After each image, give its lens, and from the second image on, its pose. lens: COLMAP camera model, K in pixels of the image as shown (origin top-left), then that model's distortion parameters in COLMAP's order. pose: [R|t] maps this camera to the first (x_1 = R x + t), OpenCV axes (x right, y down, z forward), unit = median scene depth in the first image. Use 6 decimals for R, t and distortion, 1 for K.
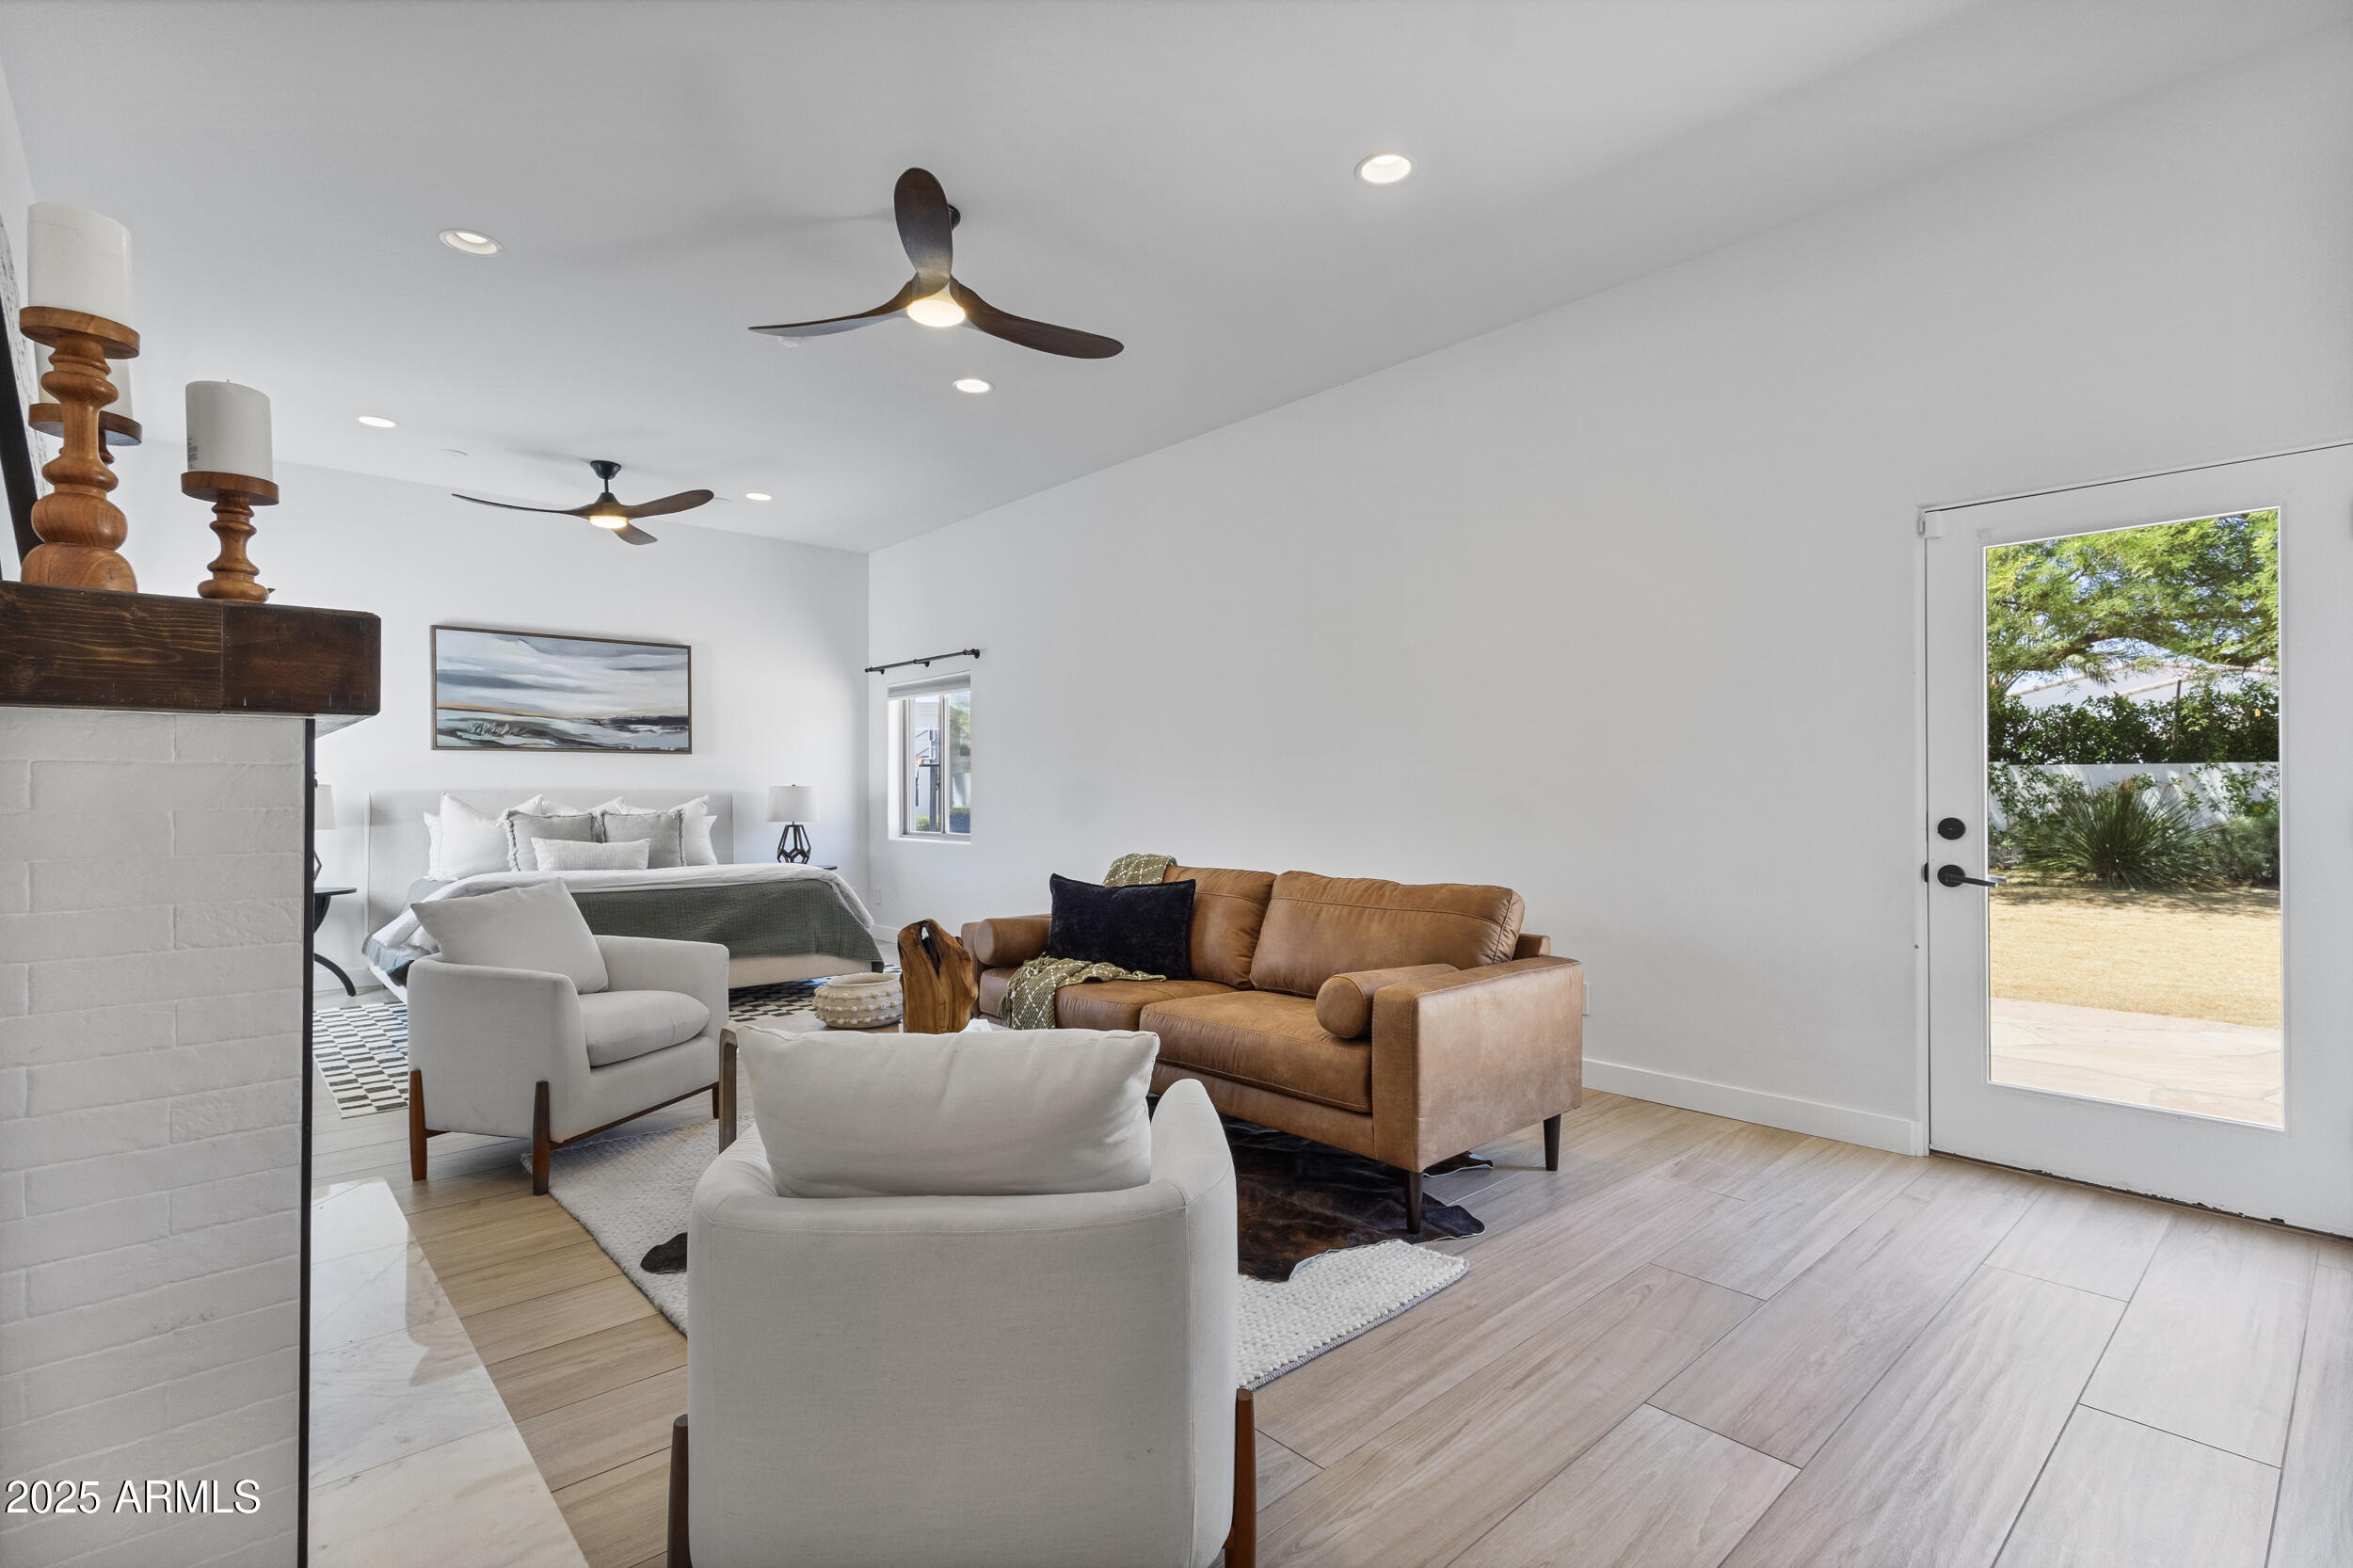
lens RADIAL K [[1104.4, 0, 1146.9], [0, 1104.4, 784.7], [0, 0, 1]] dist [0.005456, 0.001428]
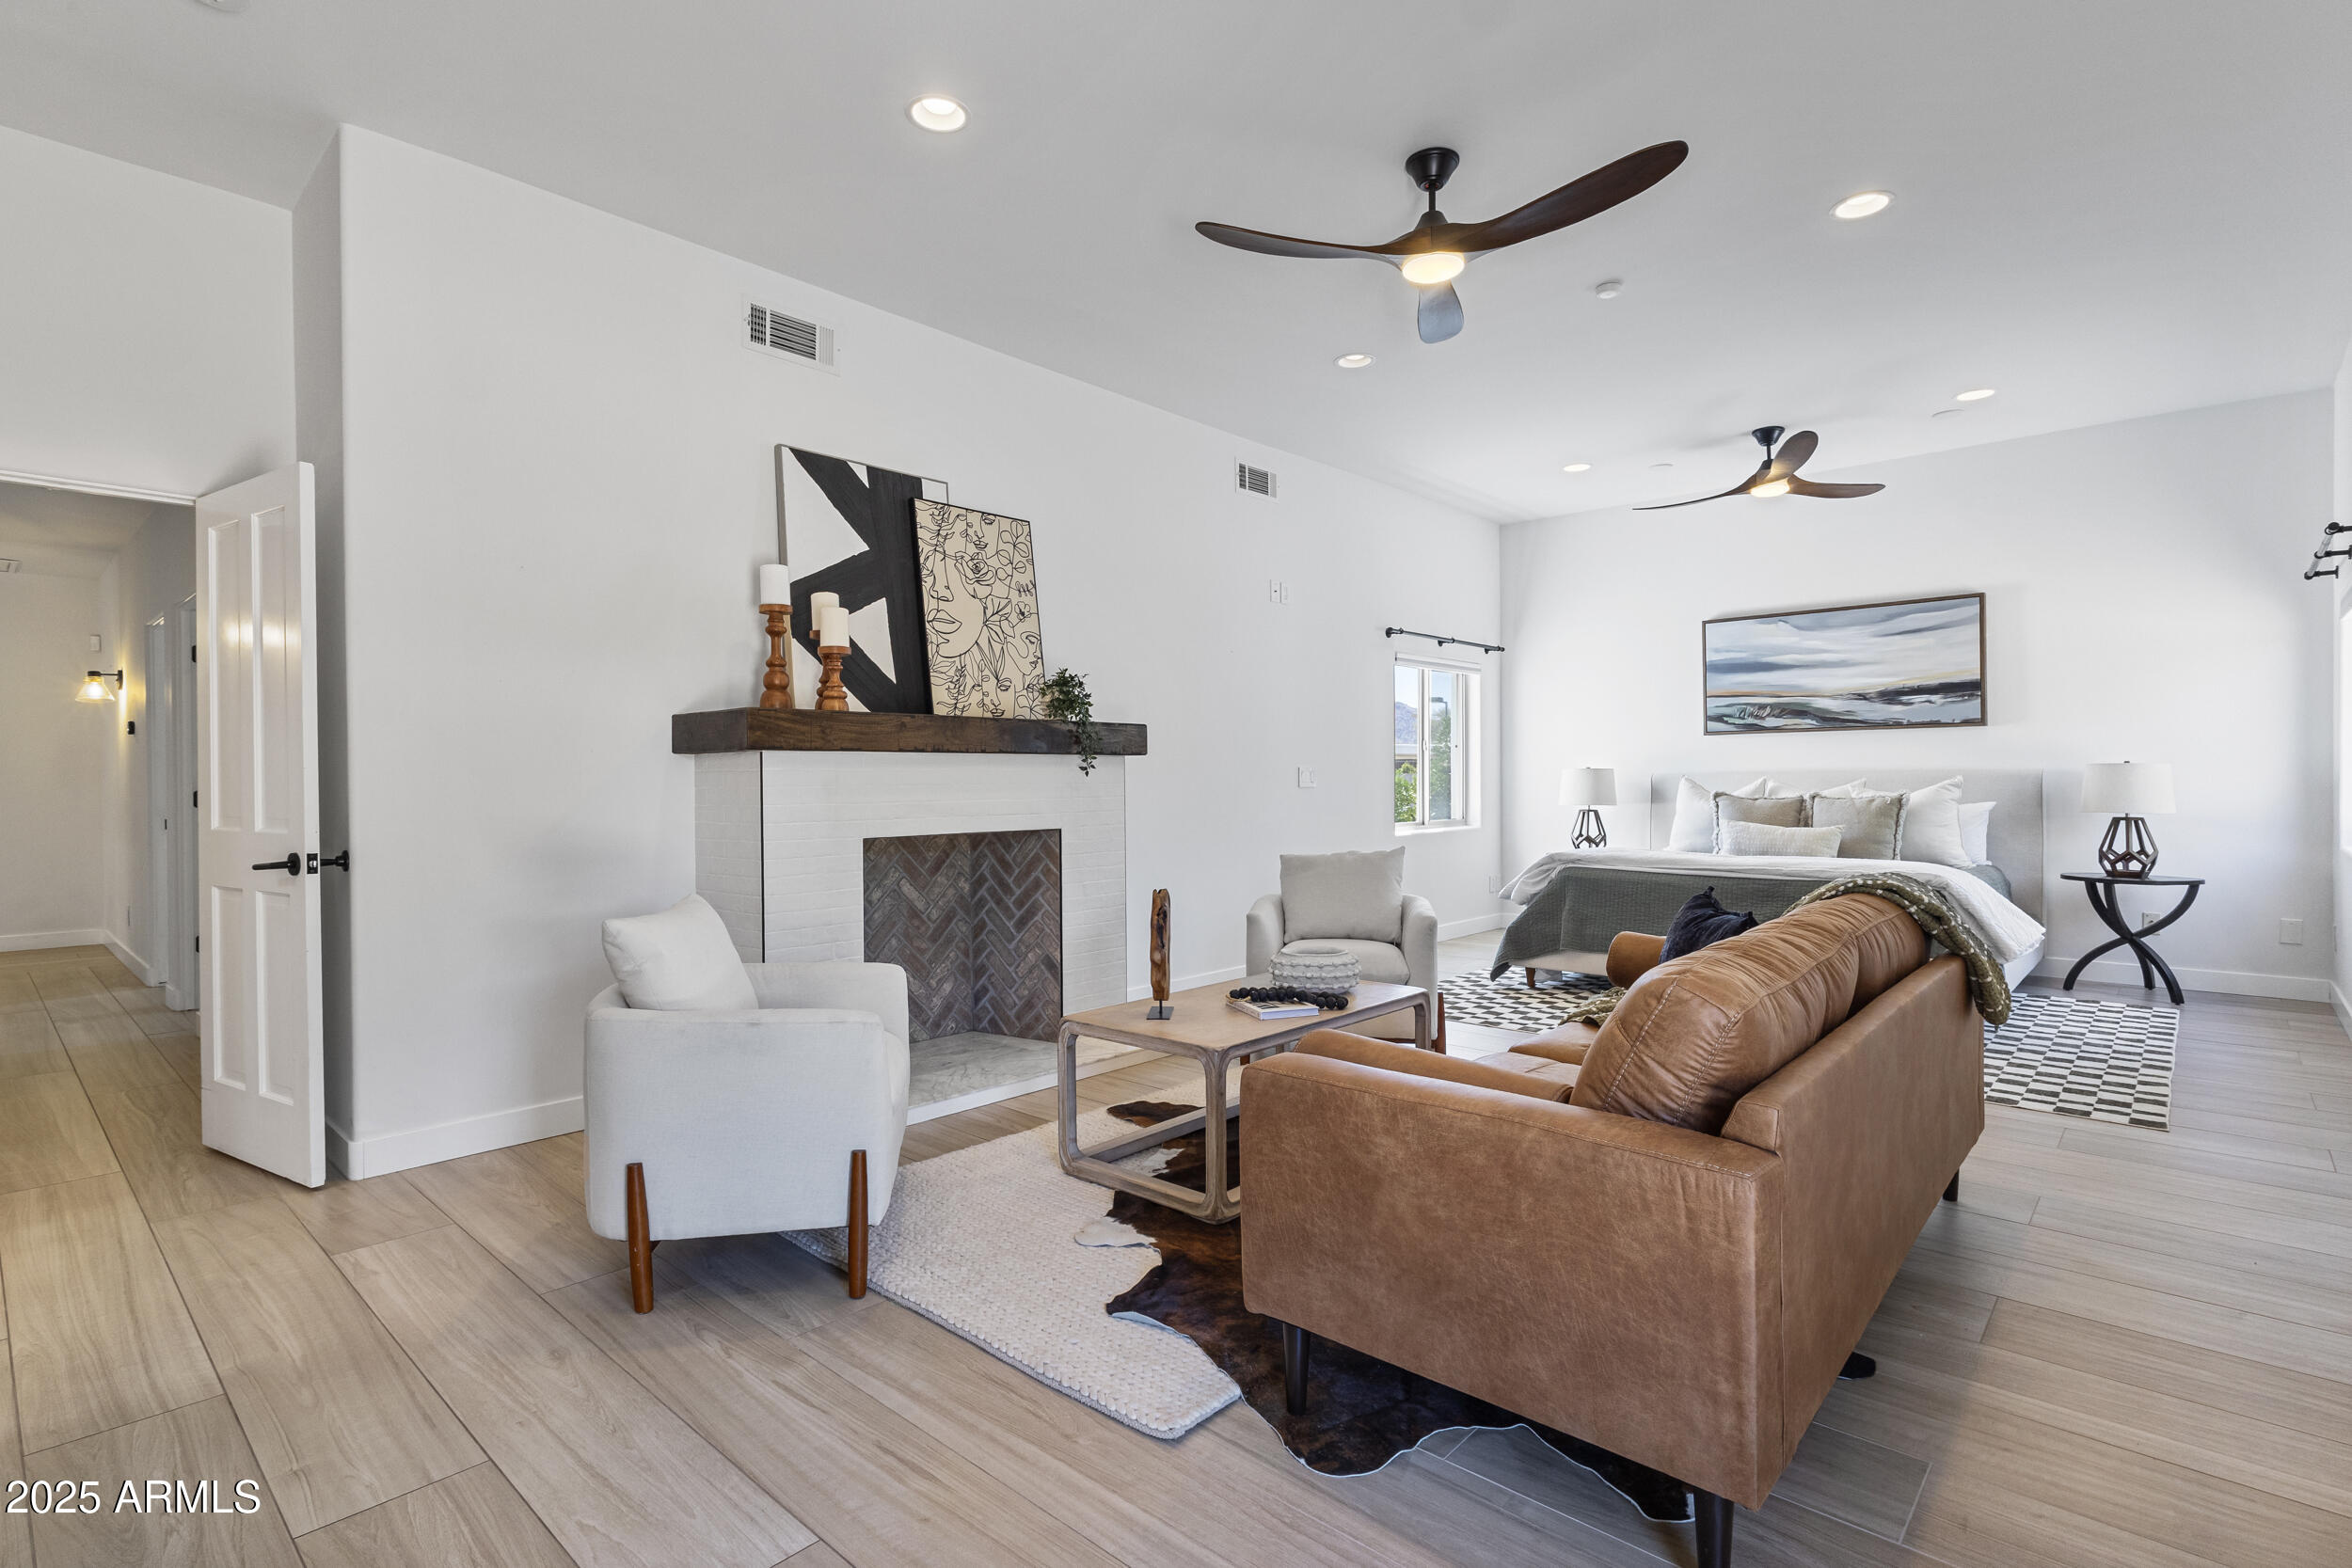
lens RADIAL K [[1103.8, 0, 1159.6], [0, 1103.8, 790.1], [0, 0, 1]] dist [0.005456, 0.001428]
pose [[0.102068, 0.011233, -0.994714, 0.370839], [0.013900, 0.999823, 0.012717, 0.001062], [0.994680, -0.015125, 0.101894, 0.341324]]
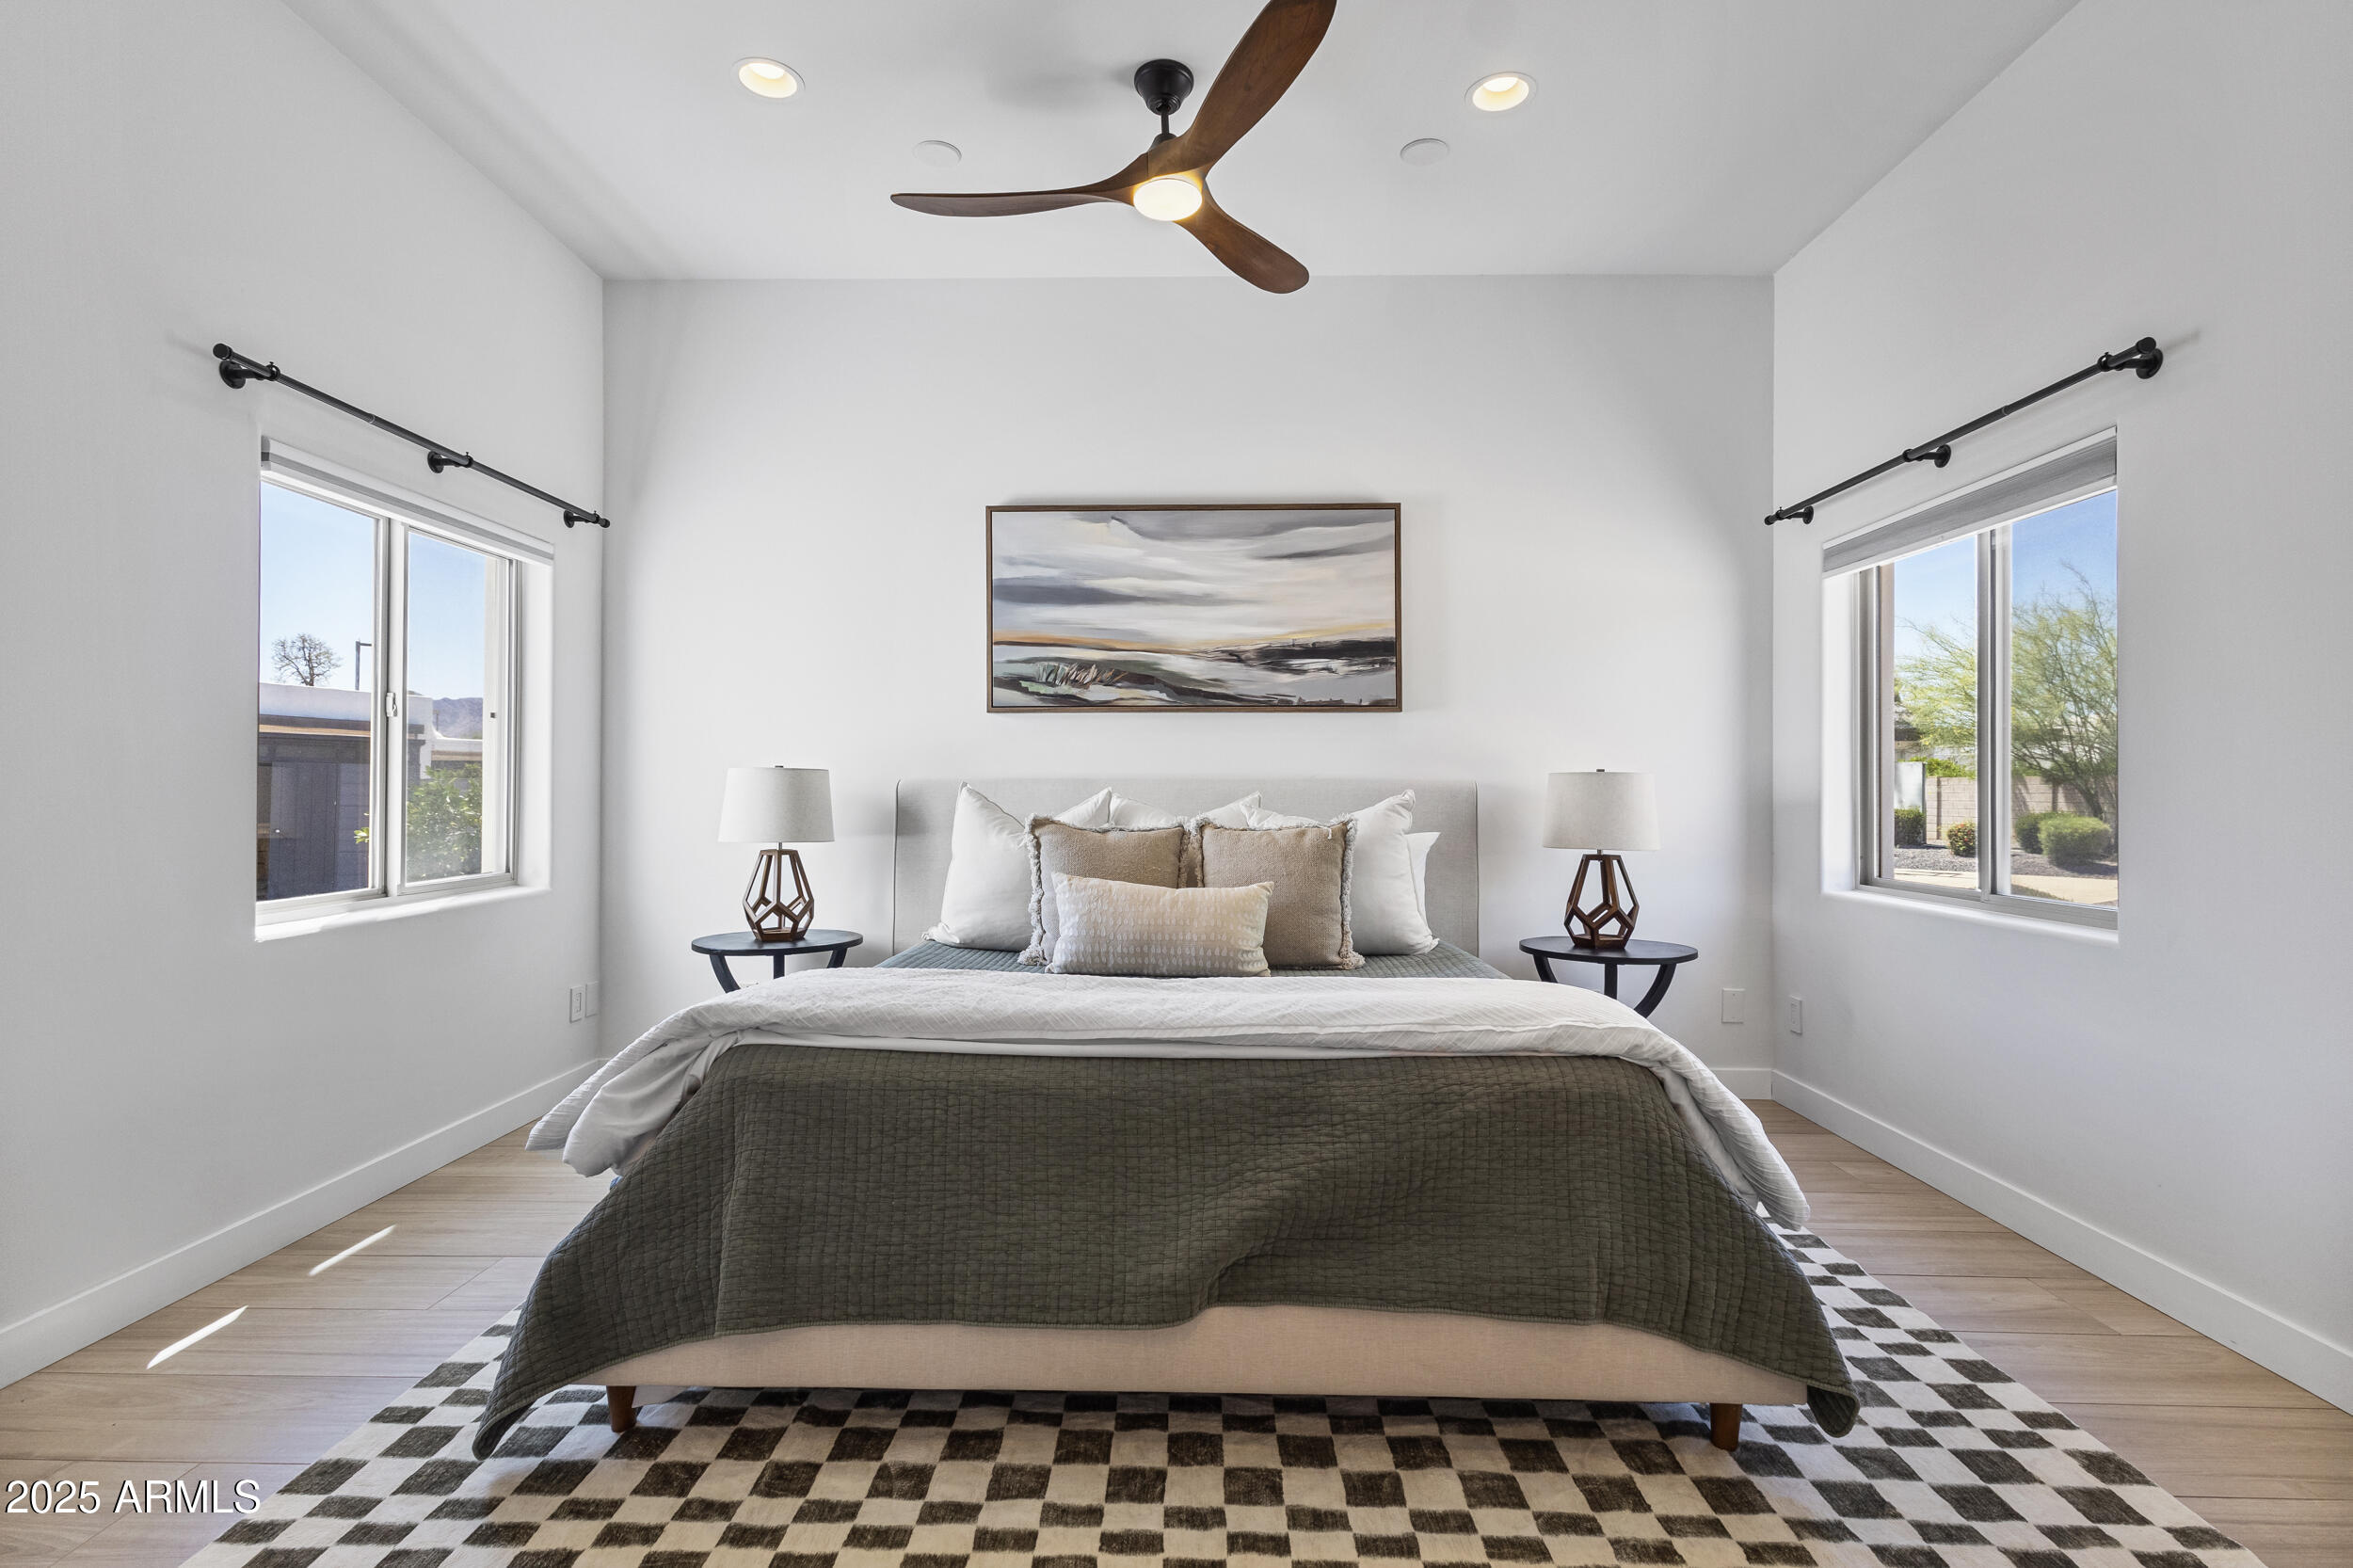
lens RADIAL K [[1104.4, 0, 1187.9], [0, 1104.4, 773.9], [0, 0, 1]] dist [0.005456, 0.001428]
pose [[0.750613, -0.001426, -0.660740, -0.157928], [-0.000810, 0.999995, -0.003079, 0.003799], [0.660741, 0.002846, 0.750608, 0.596388]]
